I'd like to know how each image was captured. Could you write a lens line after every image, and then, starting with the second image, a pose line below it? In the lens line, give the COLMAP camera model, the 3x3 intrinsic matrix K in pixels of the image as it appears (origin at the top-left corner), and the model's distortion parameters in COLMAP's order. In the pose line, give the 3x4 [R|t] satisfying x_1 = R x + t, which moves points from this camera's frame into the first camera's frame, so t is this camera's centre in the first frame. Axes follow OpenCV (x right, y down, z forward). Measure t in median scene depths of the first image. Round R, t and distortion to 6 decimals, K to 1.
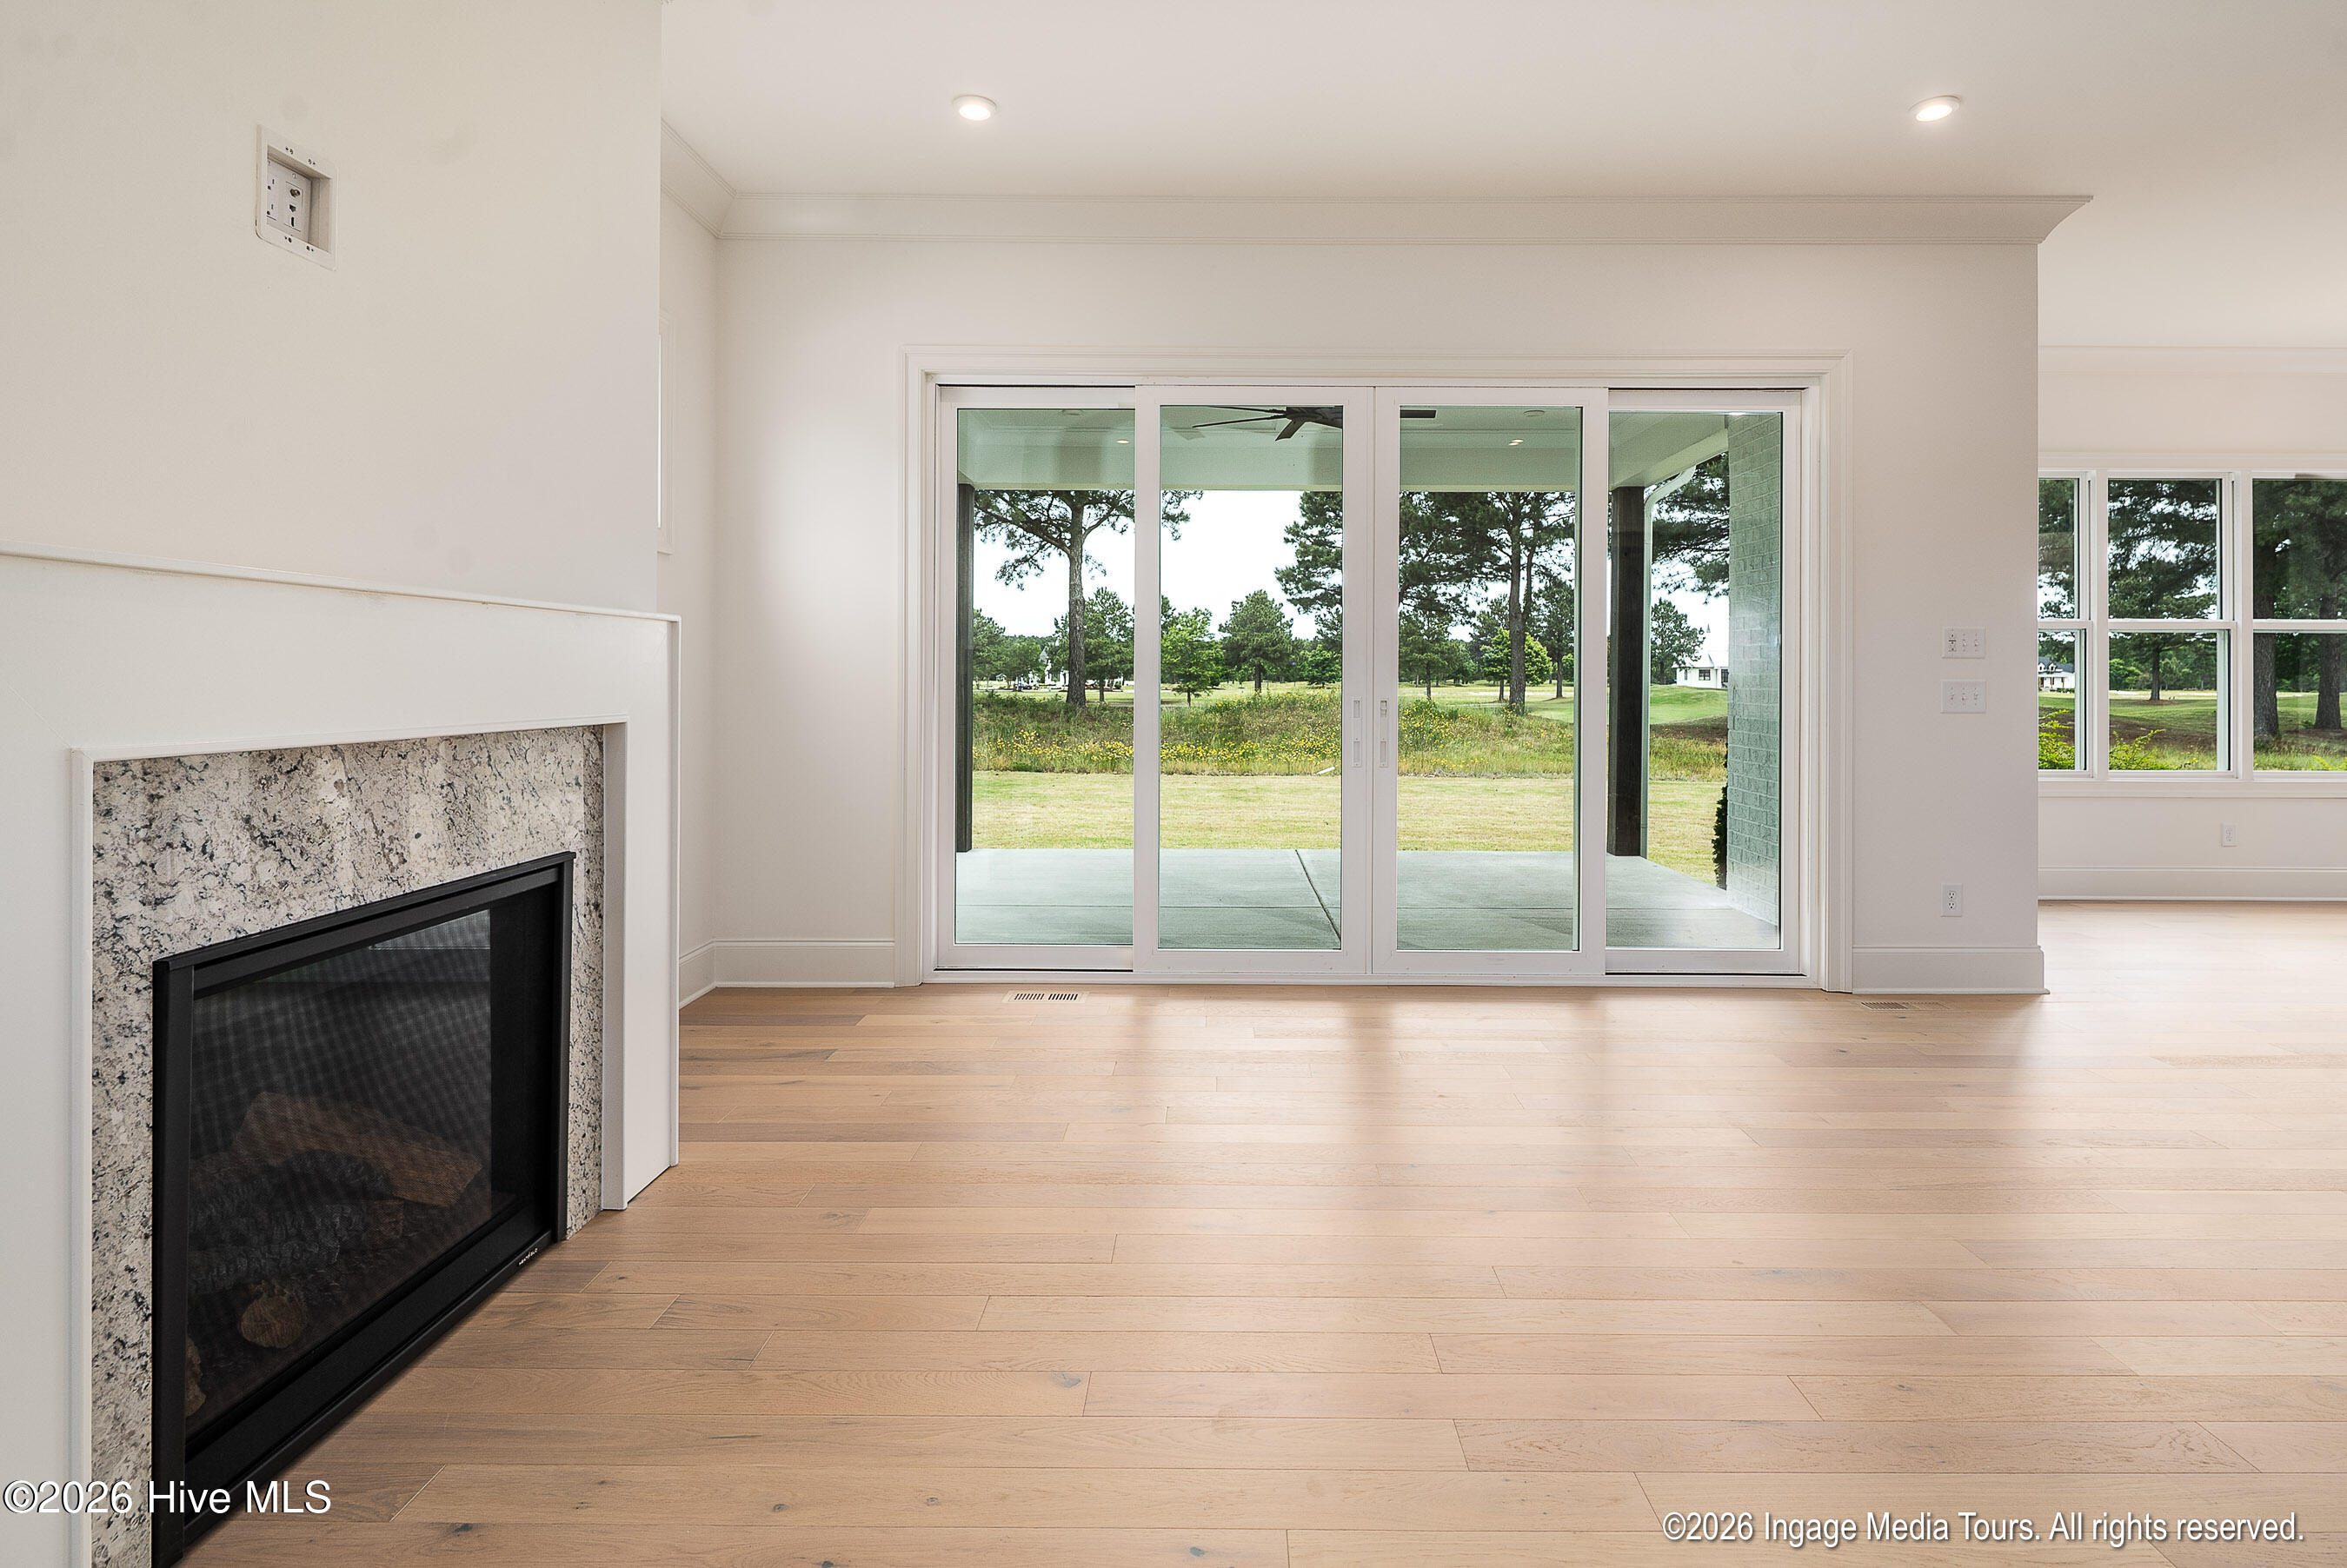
lens RADIAL K [[1149.6, 0, 1203.9], [0, 1149.6, 679.4], [0, 0, 1]] dist [-0.001146, -0.001229]
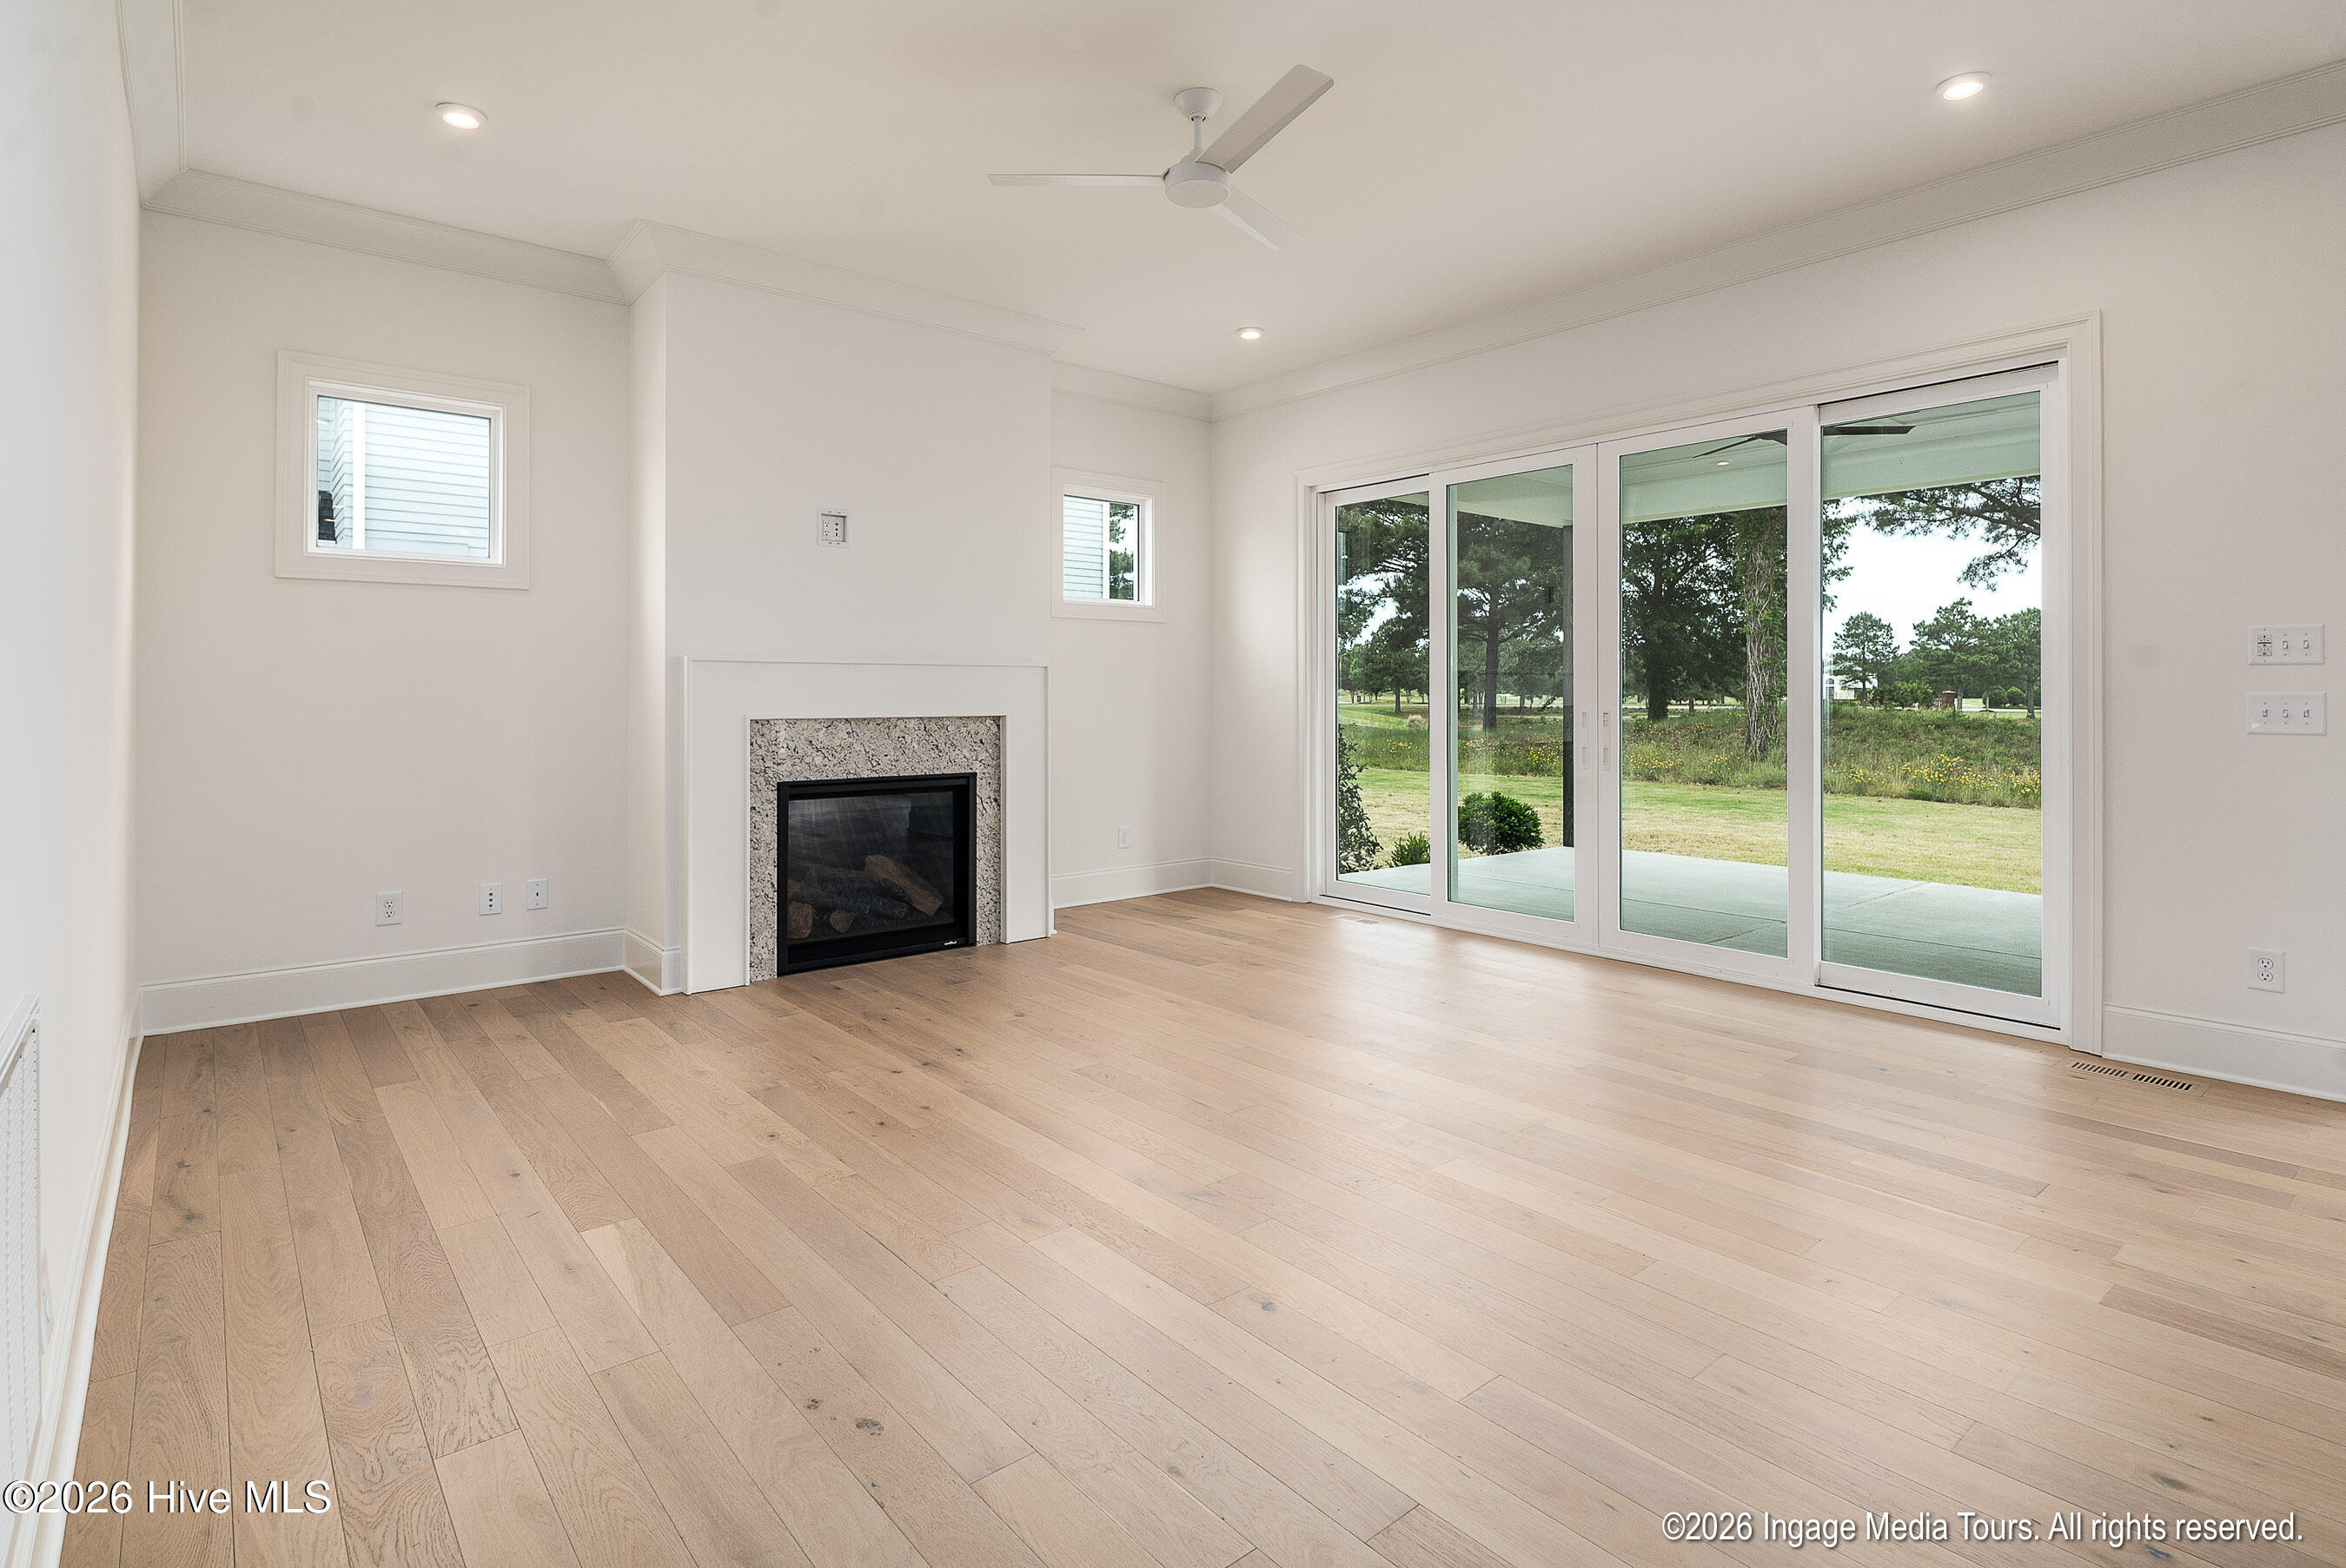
lens RADIAL K [[1149.1, 0, 1170.3], [0, 1149.1, 696.3], [0, 0, 1]] dist [-0.001146, -0.001229]
pose [[0.646612, -0.002731, -0.762814, 1.347891], [0.001630, 0.999996, -0.002199, 0.007372], [0.762817, 0.000179, 0.646614, -0.149477]]
